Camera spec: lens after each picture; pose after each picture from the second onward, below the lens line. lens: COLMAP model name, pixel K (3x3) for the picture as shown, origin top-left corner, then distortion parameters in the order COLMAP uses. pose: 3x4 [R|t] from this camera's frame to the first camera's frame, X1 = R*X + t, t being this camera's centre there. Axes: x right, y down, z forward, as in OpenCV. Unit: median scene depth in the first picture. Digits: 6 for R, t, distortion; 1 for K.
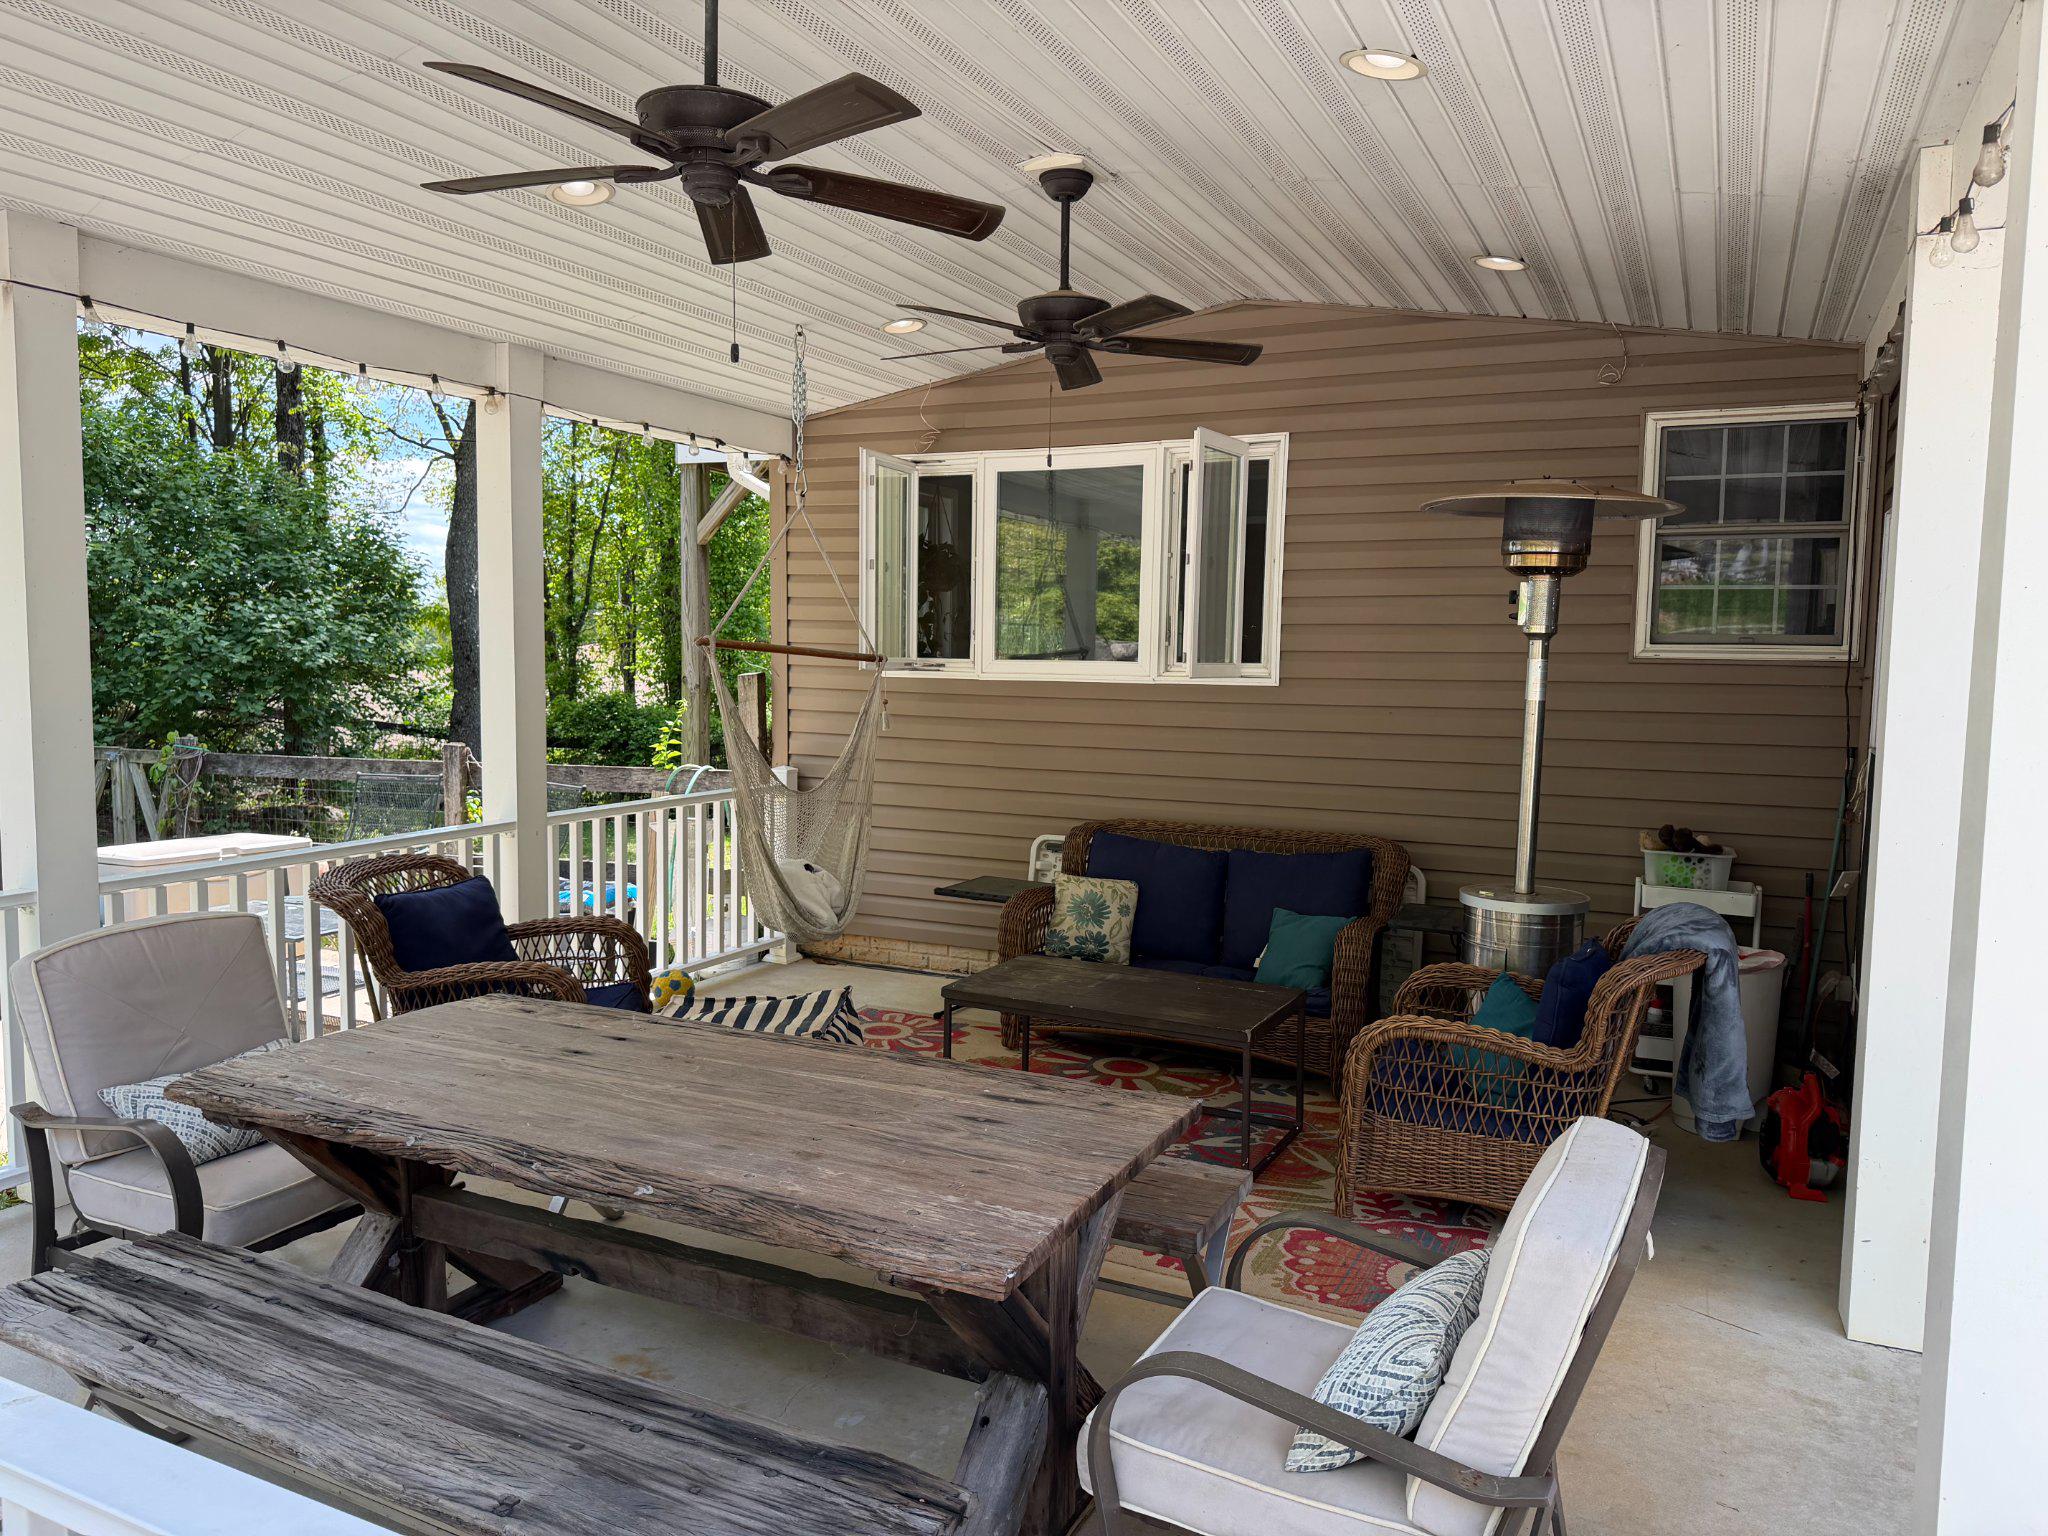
lens RADIAL K [[1440.9, 0, 1029.1], [0, 1440.9, 777.0], [0, 0, 1]] dist [0.064116, -0.081091]
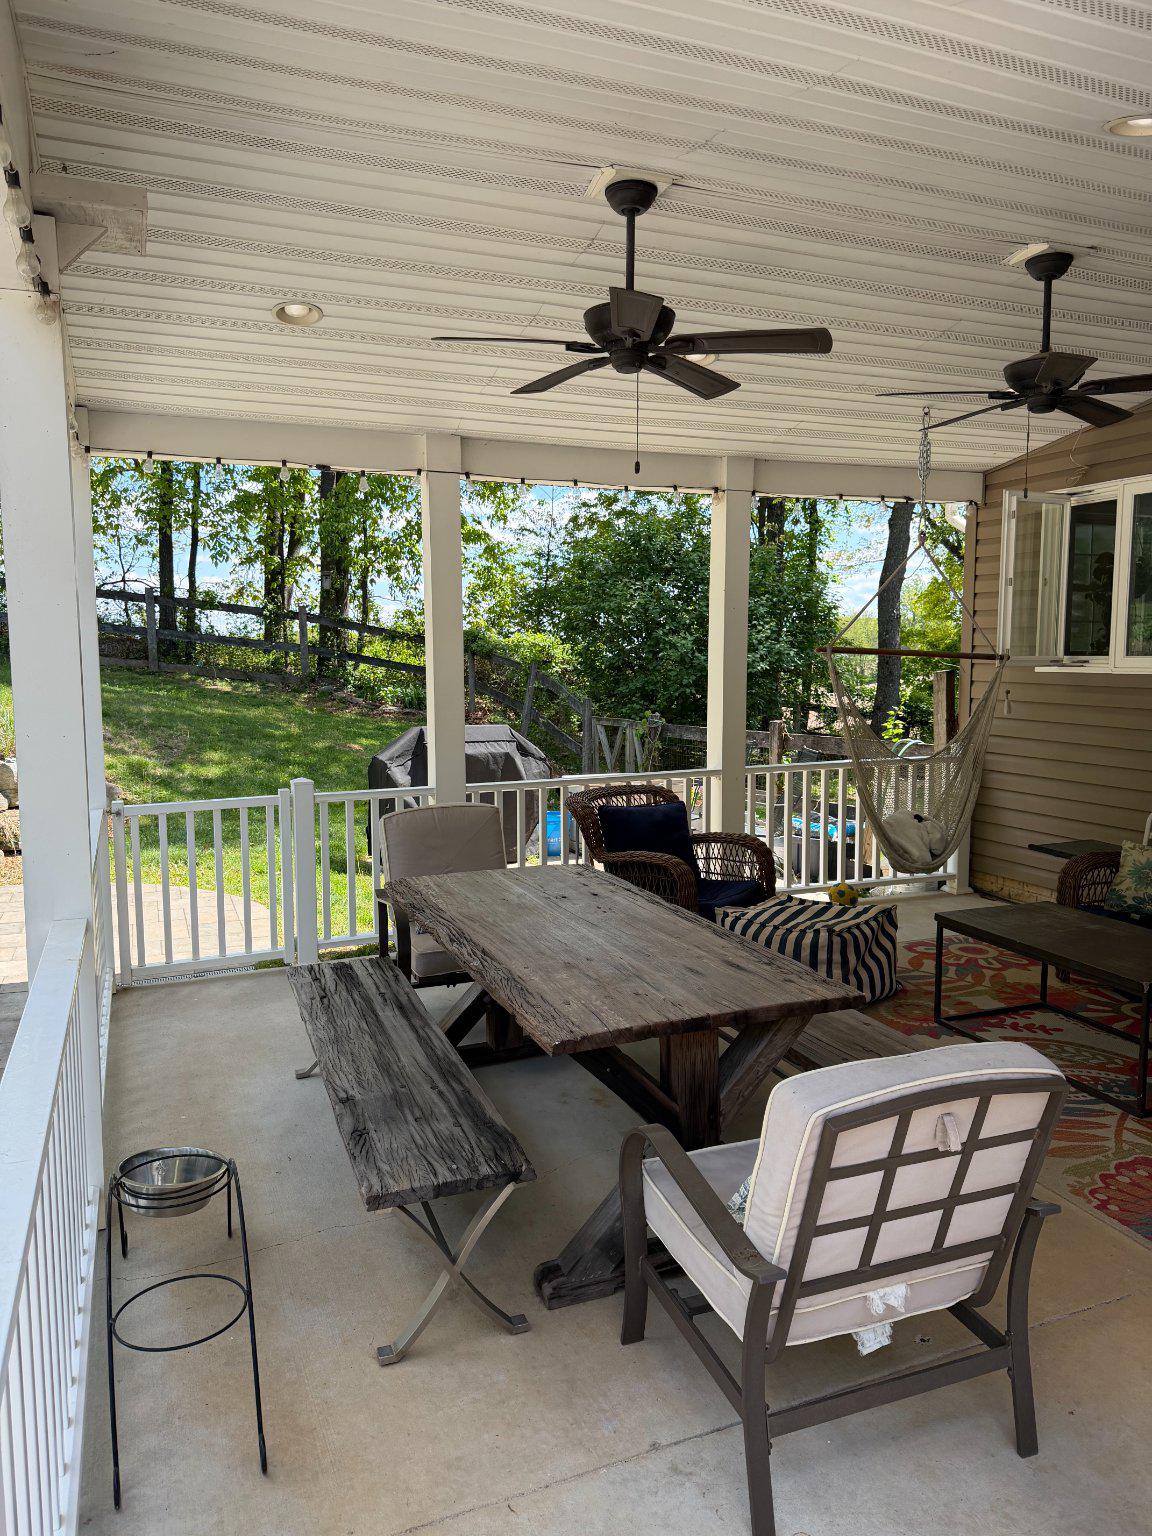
lens RADIAL K [[1080.7, 0, 570.2], [0, 1080.7, 770.1], [0, 0, 1]] dist [0.064116, -0.081091]
pose [[0.734066, 0.054199, -0.676912, 0.327533], [-0.043908, 0.998512, 0.032333, 0.001064], [0.677657, 0.005987, 0.735353, 0.053157]]
